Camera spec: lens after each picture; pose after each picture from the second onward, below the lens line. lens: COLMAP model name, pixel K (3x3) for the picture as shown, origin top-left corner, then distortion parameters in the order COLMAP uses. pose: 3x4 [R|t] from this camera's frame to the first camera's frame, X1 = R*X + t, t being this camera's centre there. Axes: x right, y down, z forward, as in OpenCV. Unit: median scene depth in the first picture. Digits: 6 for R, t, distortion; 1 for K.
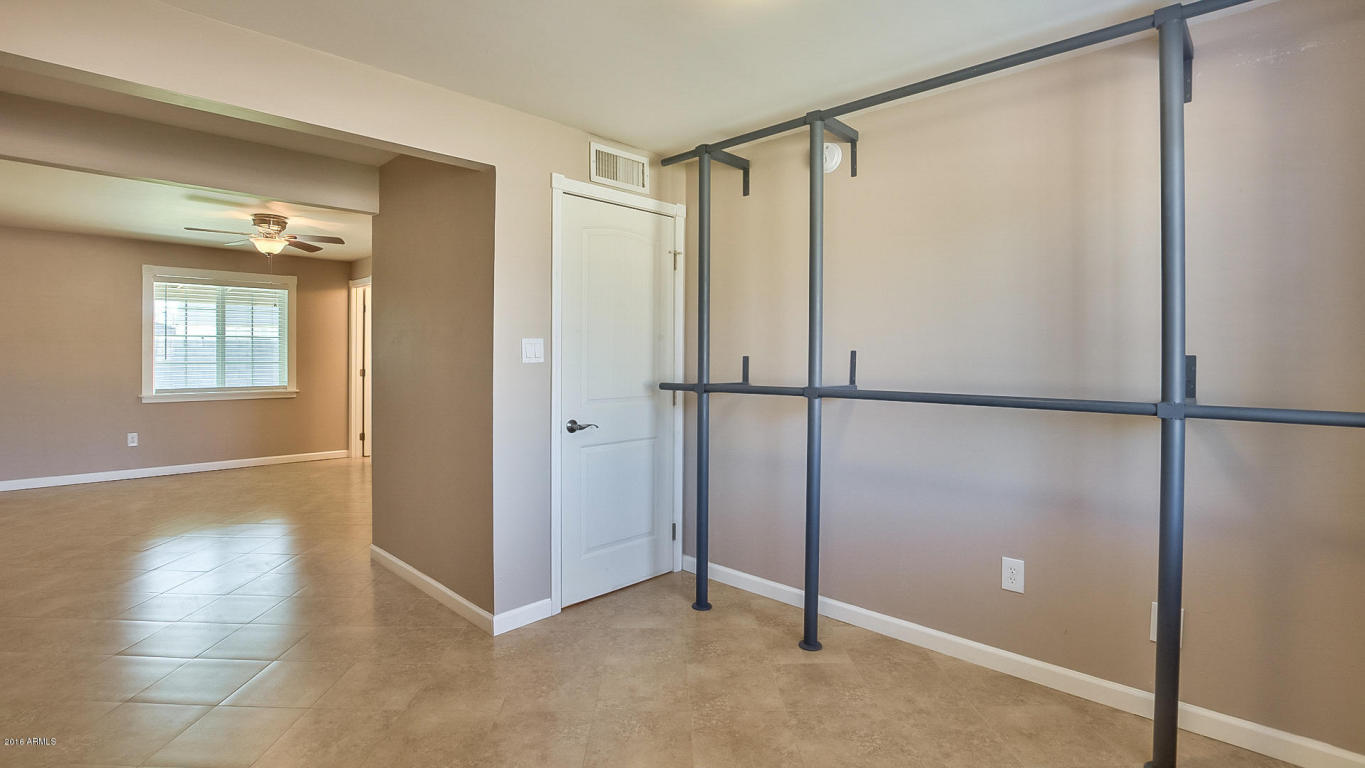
lens RADIAL K [[644.9, 0, 681.8], [0, 644.9, 354.6], [0, 0, 1]] dist [-0.024348, 0.000332]
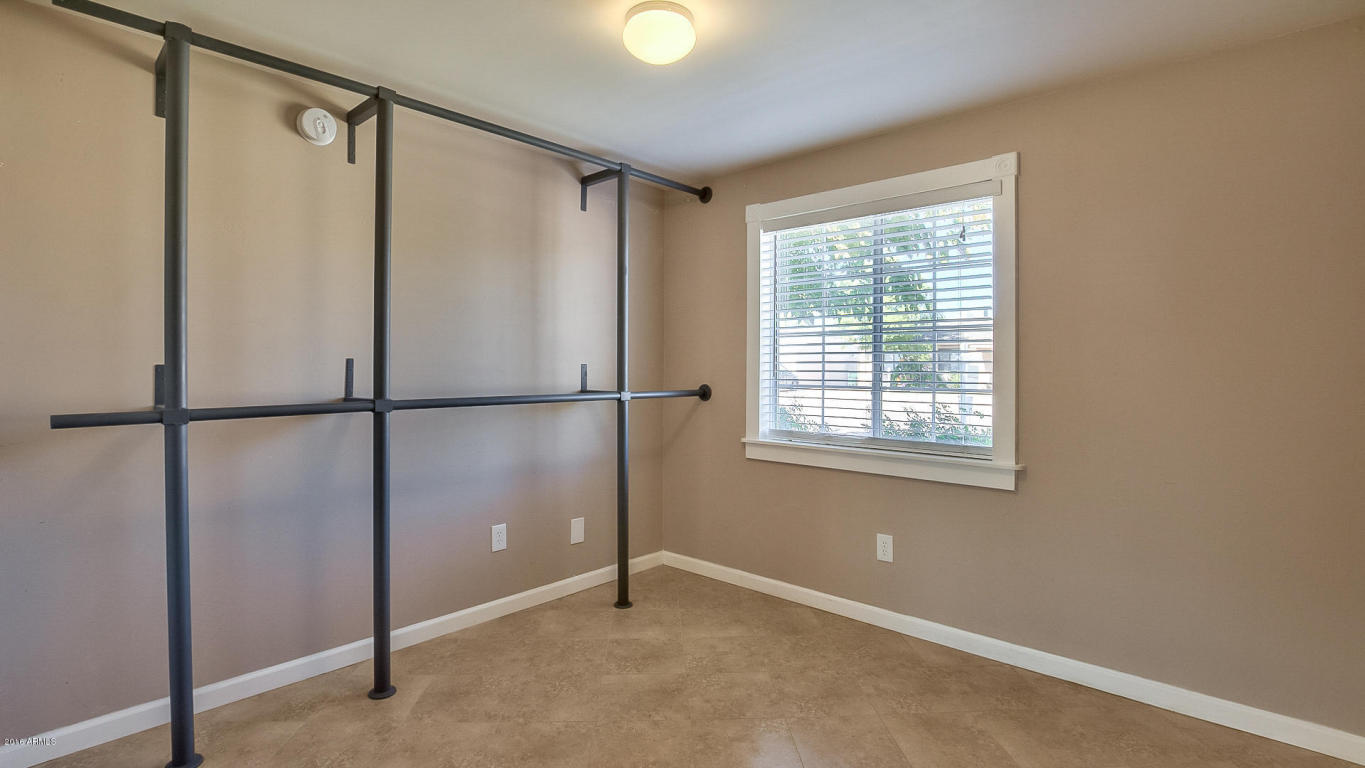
lens RADIAL K [[630.8, 0, 682.5], [0, 630.8, 384.0], [0, 0, 1]] dist [-0.024904, -0.000394]
pose [[-0.029062, -0.038481, 0.998837, -0.724974], [-0.009235, 0.999226, 0.038228, -0.014416], [-0.999535, -0.008113, -0.029395, 0.667683]]
